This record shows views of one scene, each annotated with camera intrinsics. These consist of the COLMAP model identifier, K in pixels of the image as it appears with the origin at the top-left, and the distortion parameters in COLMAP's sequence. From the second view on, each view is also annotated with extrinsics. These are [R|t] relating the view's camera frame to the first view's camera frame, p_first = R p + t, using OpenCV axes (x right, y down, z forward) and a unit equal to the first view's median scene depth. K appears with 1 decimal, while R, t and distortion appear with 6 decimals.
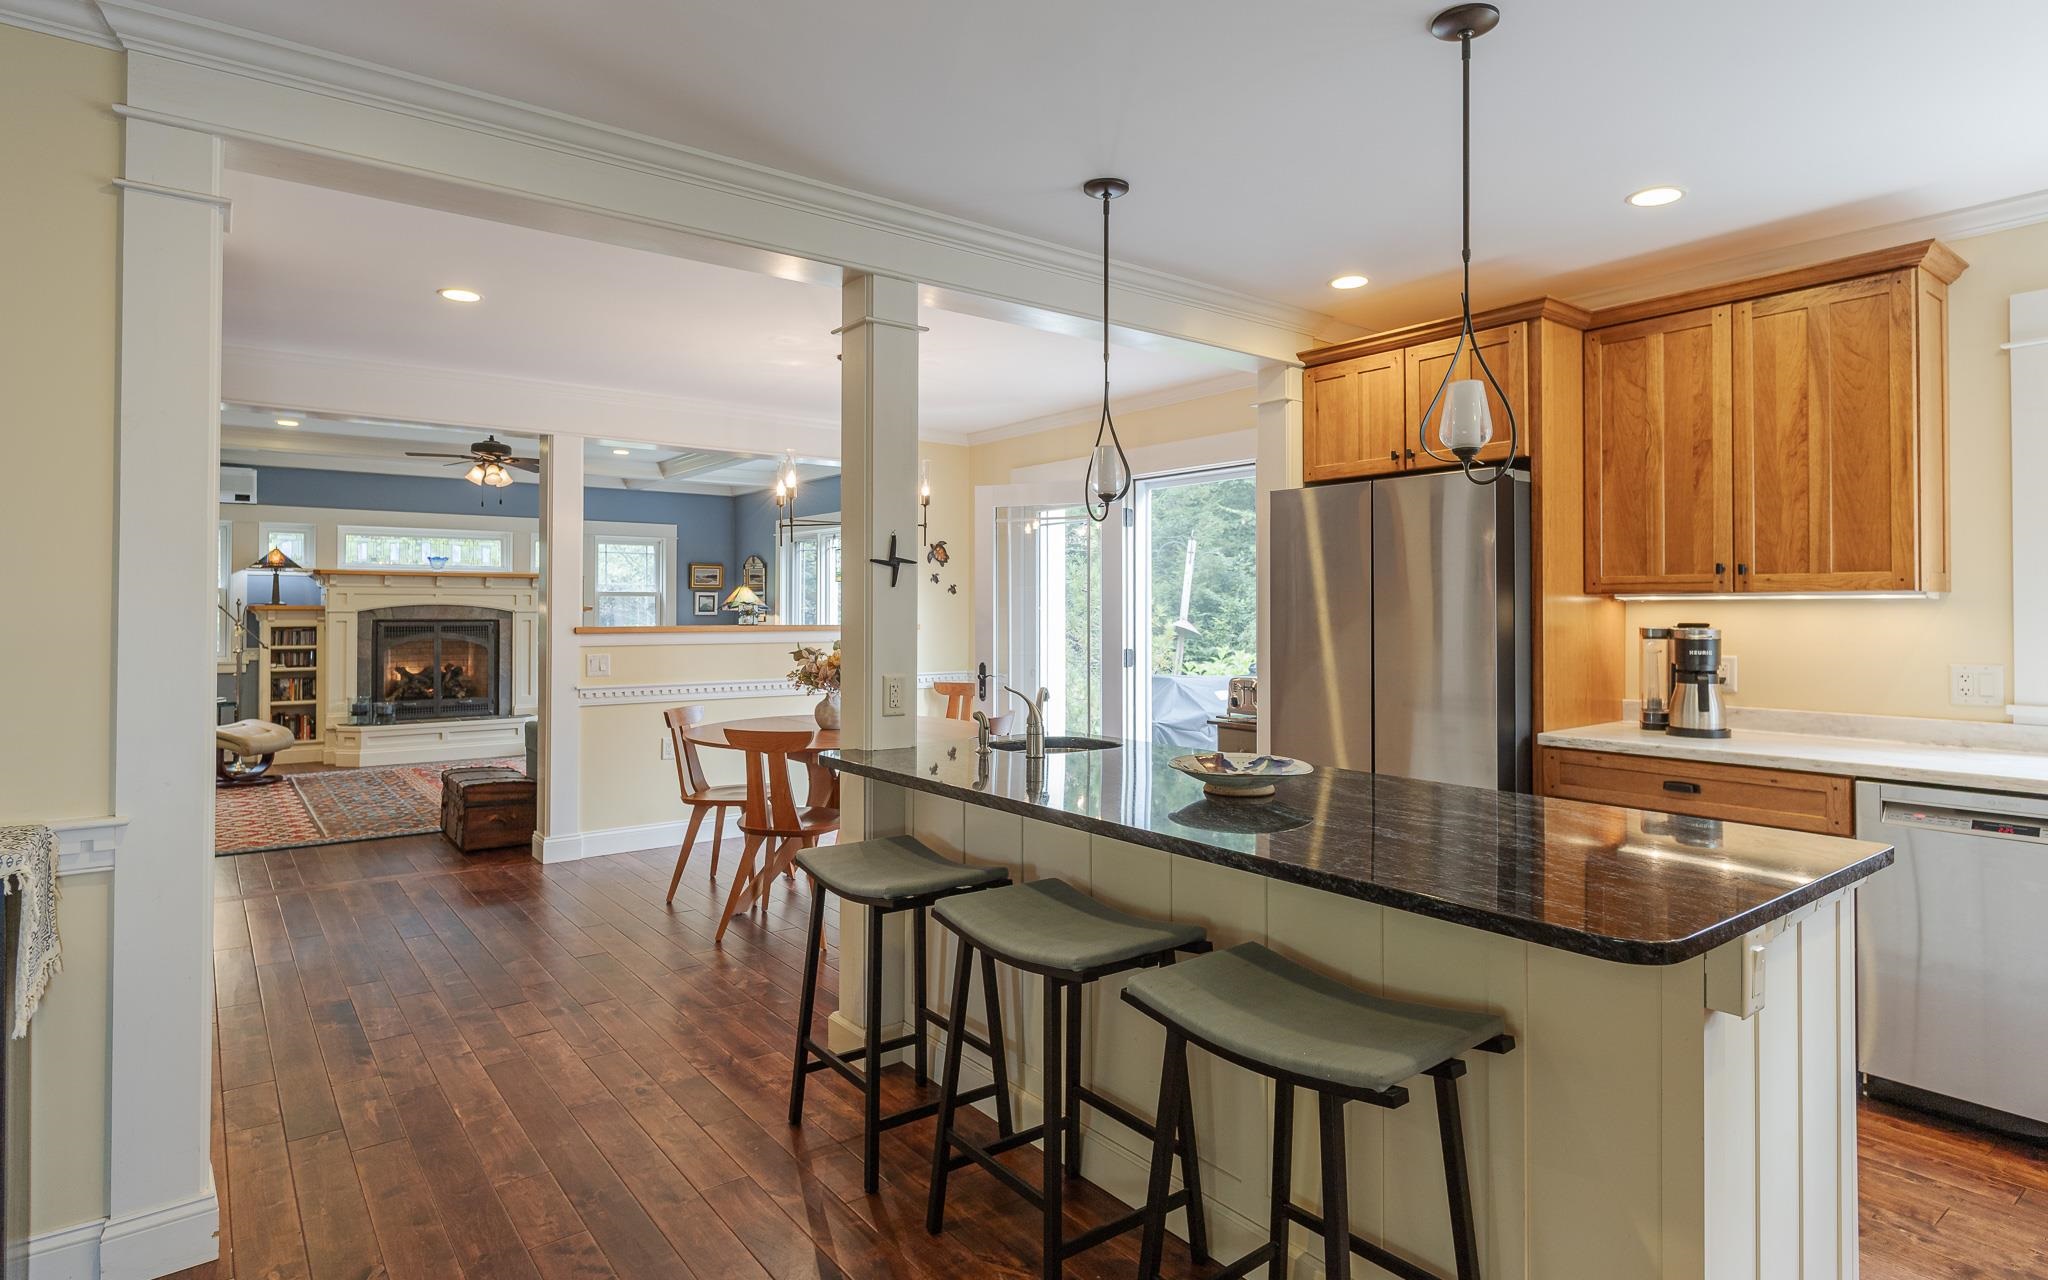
lens RADIAL K [[1097.9, 0, 1018.5], [0, 1097.9, 592.5], [0, 0, 1]] dist [0.000527, -0.001321]
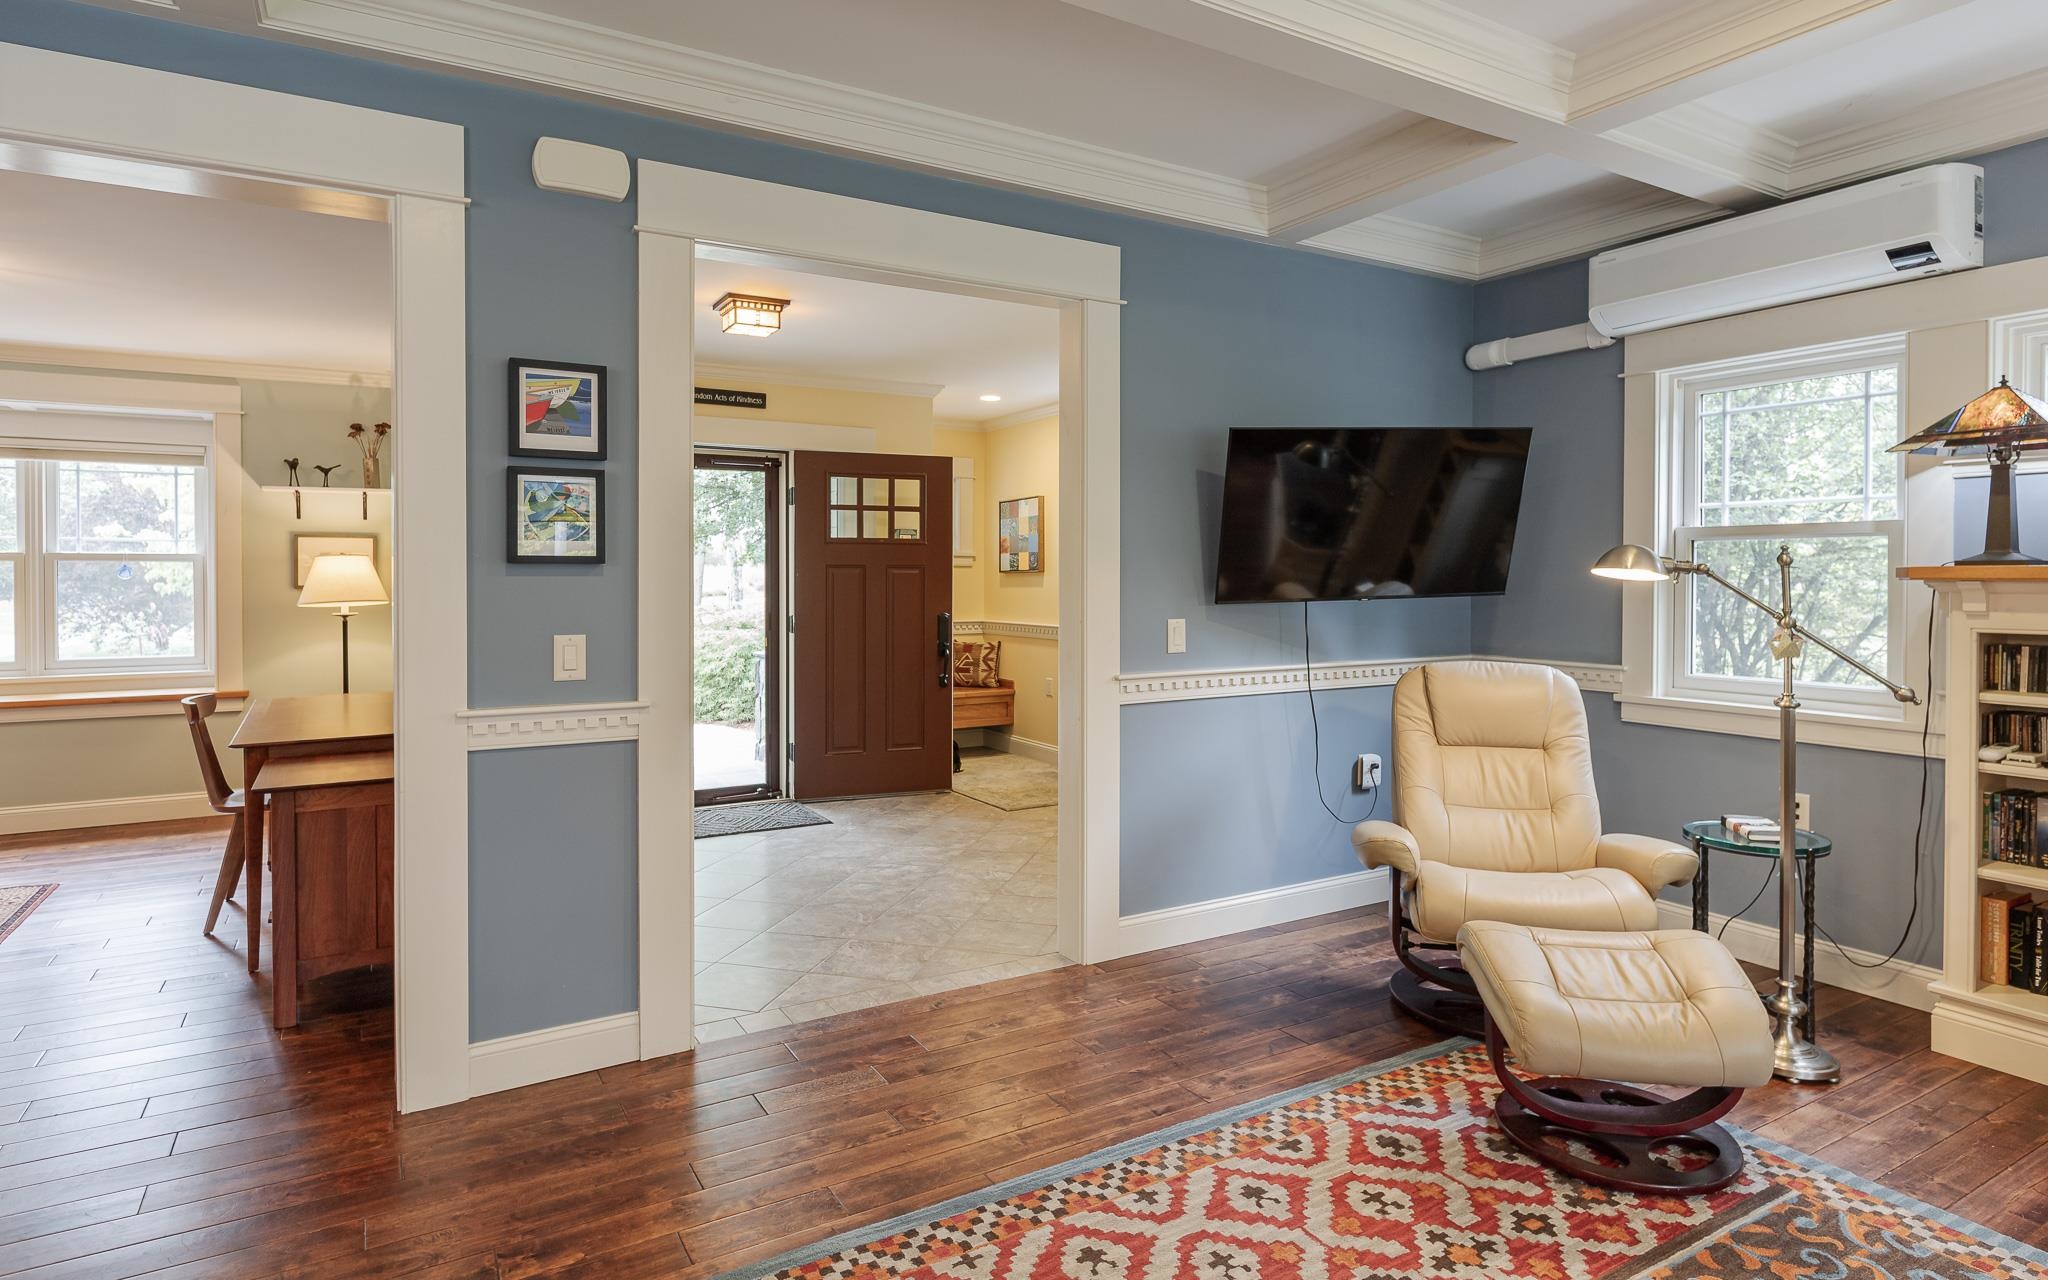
lens RADIAL K [[1097.9, 0, 1018.5], [0, 1097.9, 592.5], [0, 0, 1]] dist [0.000527, -0.001321]
pose [[-0.119741, 0.011425, -0.992739, -0.332160], [0.015055, 0.999840, 0.009691, 0.012724], [0.992691, -0.013785, -0.119894, 0.760454]]
